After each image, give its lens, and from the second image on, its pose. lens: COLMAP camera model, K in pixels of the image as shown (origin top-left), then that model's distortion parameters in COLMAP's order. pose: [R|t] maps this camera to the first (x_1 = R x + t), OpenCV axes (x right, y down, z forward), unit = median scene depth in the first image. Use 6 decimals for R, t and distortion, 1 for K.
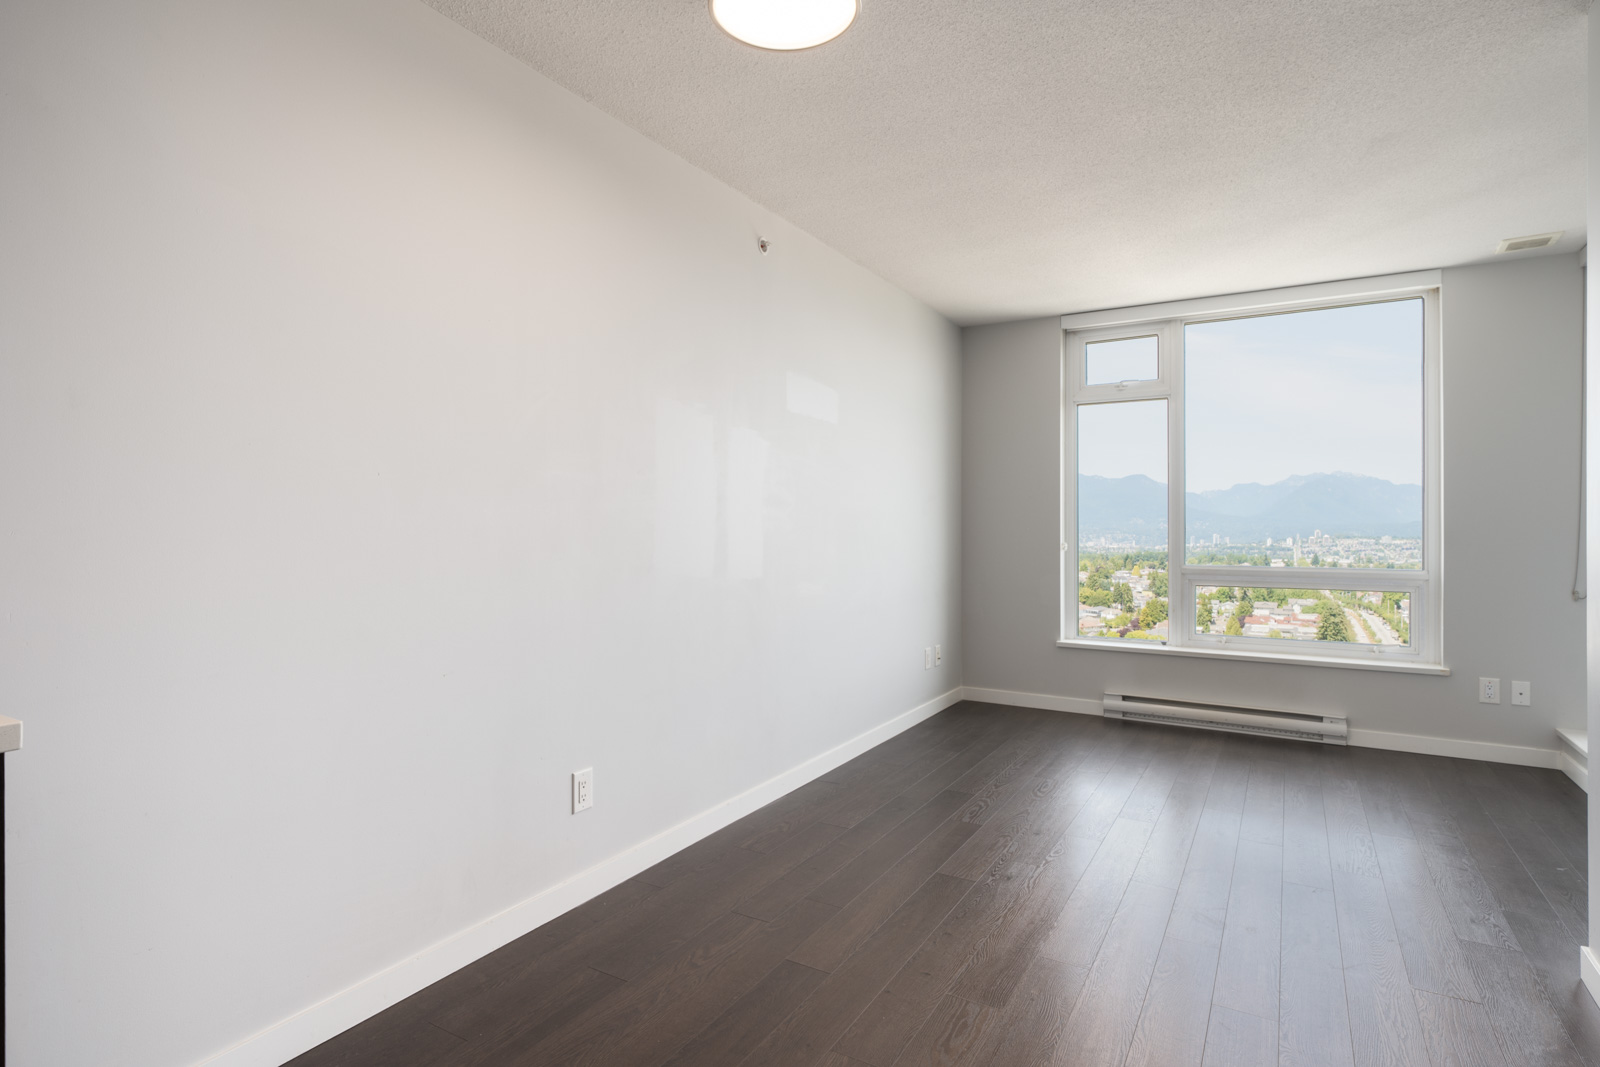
lens RADIAL K [[836.9, 0, 811.8], [0, 836.9, 524.6], [0, 0, 1]] dist [0.021160, 0.002597]
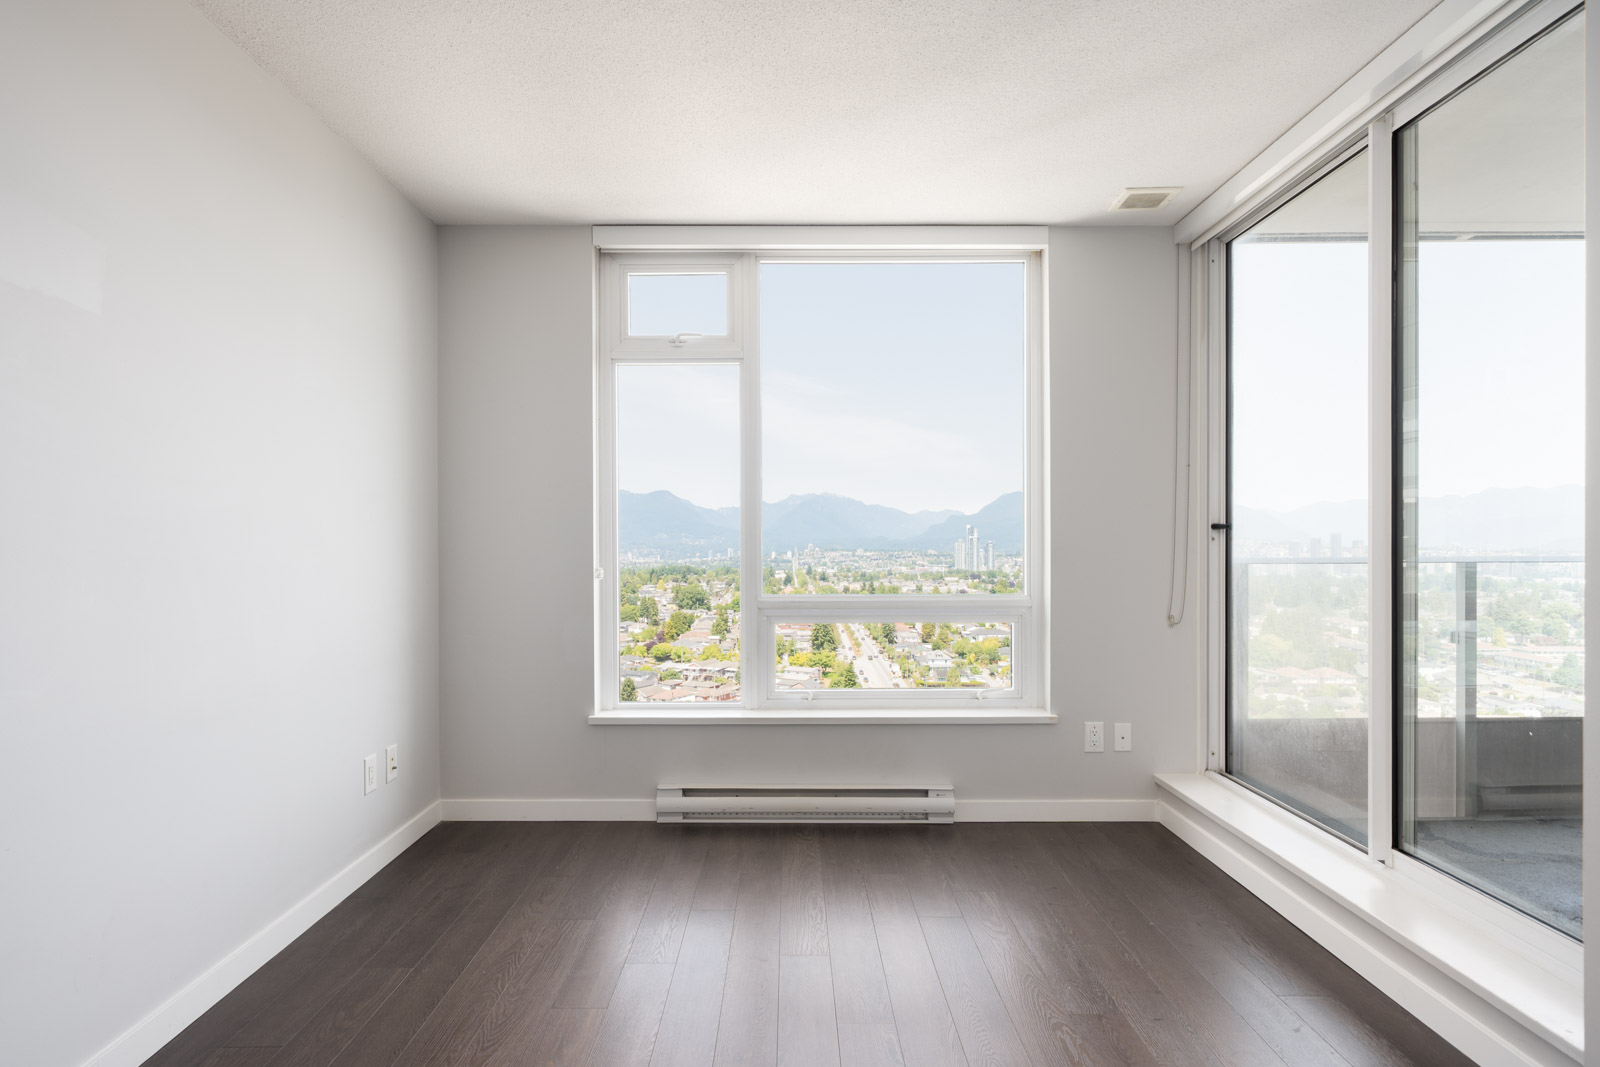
lens RADIAL K [[868.1, 0, 785.0], [0, 868.1, 545.1], [0, 0, 1]] dist [0.006547, -0.000926]
pose [[0.872275, -0.005778, 0.488982, 0.094818], [0.002821, 0.999973, 0.006784, -0.000644], [-0.489008, -0.004538, 0.872268, 0.335020]]
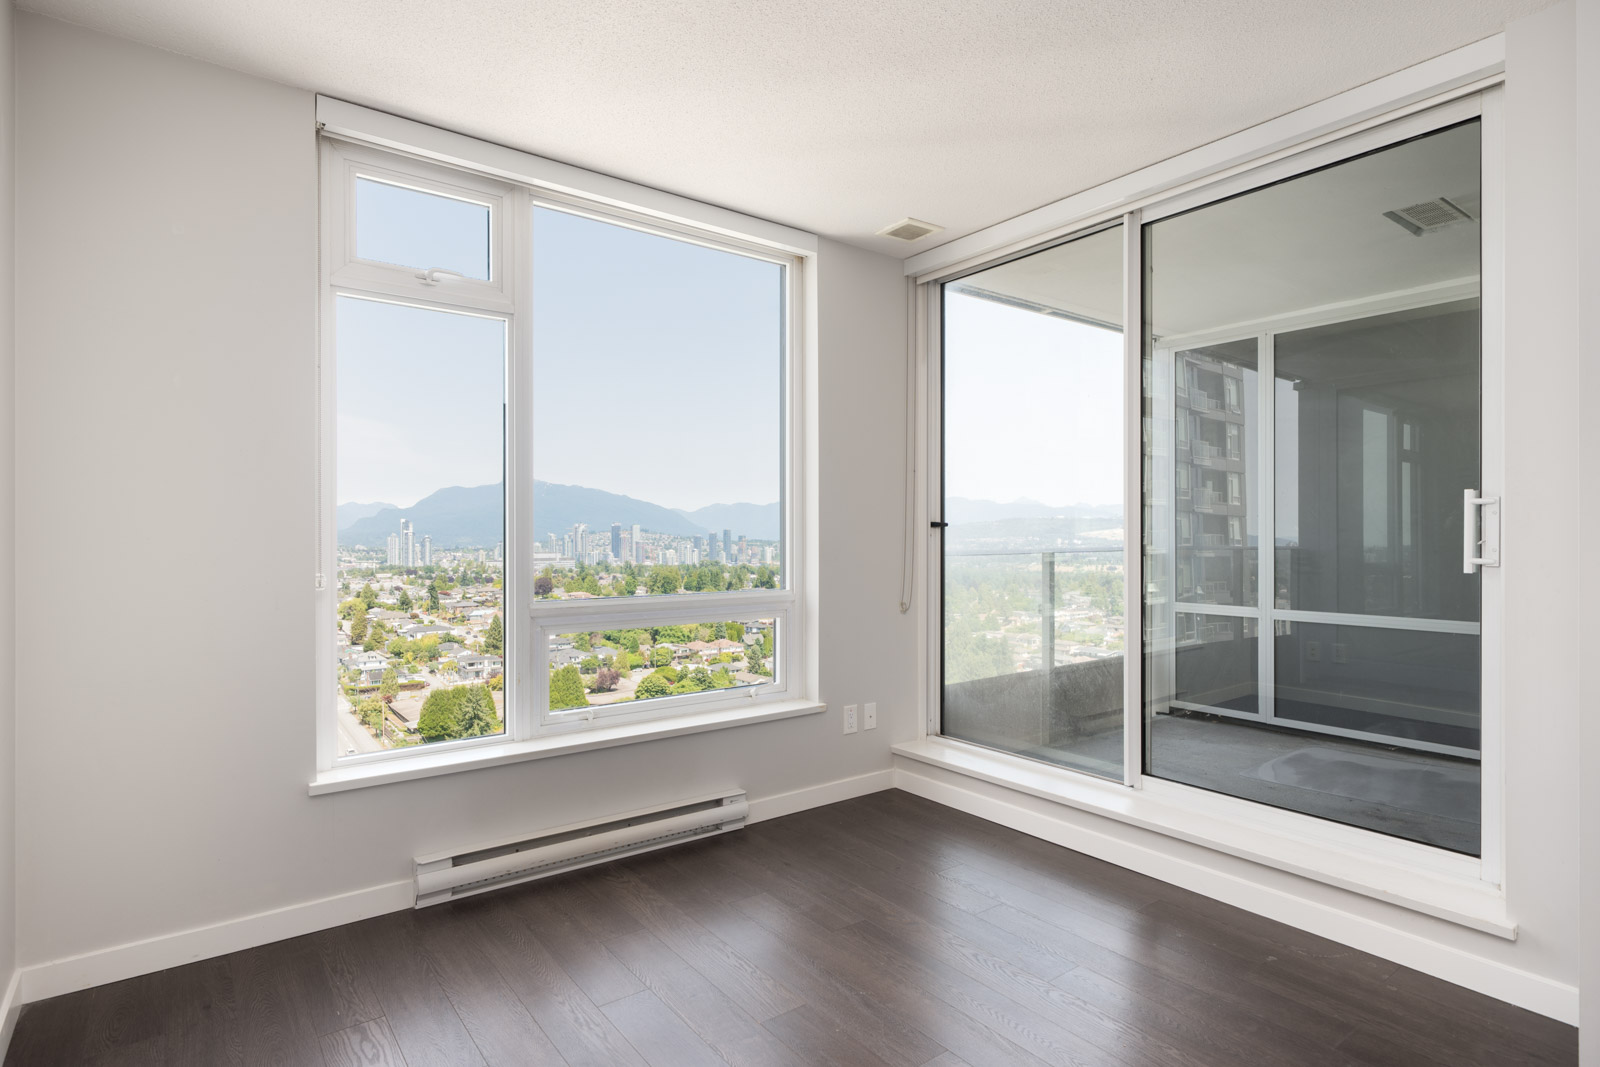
lens RADIAL K [[836.9, 0, 791.8], [0, 836.9, 535.2], [0, 0, 1]] dist [0.021160, 0.002597]
pose [[0.405472, -0.002326, 0.914105, -0.031389], [-0.000263, 0.999996, 0.002662, -0.002016], [-0.914108, -0.001320, 0.405470, 0.580069]]
